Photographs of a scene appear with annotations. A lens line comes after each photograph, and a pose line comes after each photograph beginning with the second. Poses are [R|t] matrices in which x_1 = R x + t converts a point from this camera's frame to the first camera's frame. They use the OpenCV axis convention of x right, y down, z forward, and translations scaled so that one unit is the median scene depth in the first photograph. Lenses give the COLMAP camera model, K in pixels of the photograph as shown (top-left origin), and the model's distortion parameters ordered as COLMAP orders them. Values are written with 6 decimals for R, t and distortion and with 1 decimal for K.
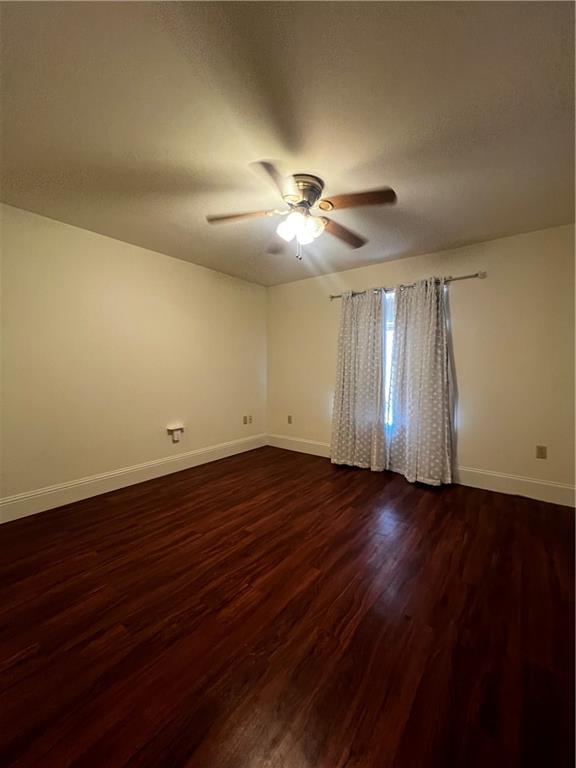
lens RADIAL K [[300.7, 0, 290.3], [0, 300.7, 379.5], [0, 0, 1]] dist [-0.001187, 0.000348]
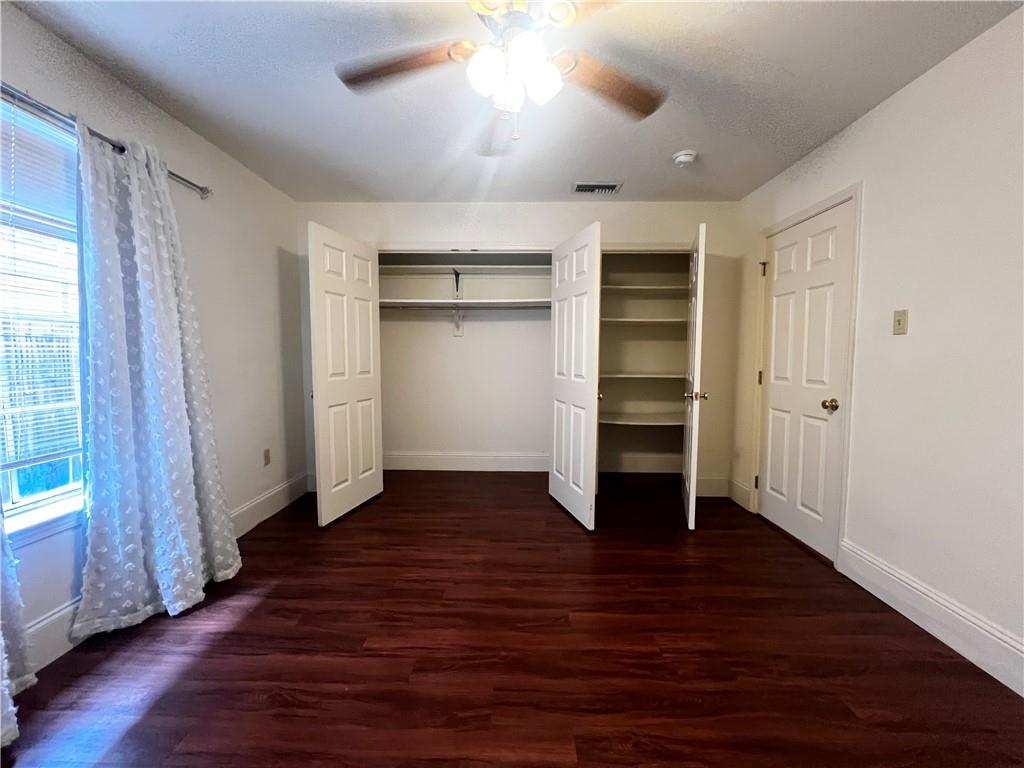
lens RADIAL K [[401.0, 0, 513.2], [0, 401.0, 388.3], [0, 0, 1]] dist [-0.001187, 0.000348]
pose [[-0.594486, -0.066766, 0.801329, -0.525928], [0.016685, 0.995308, 0.095307, -0.041611], [-0.803933, 0.070029, -0.590583, 1.453401]]
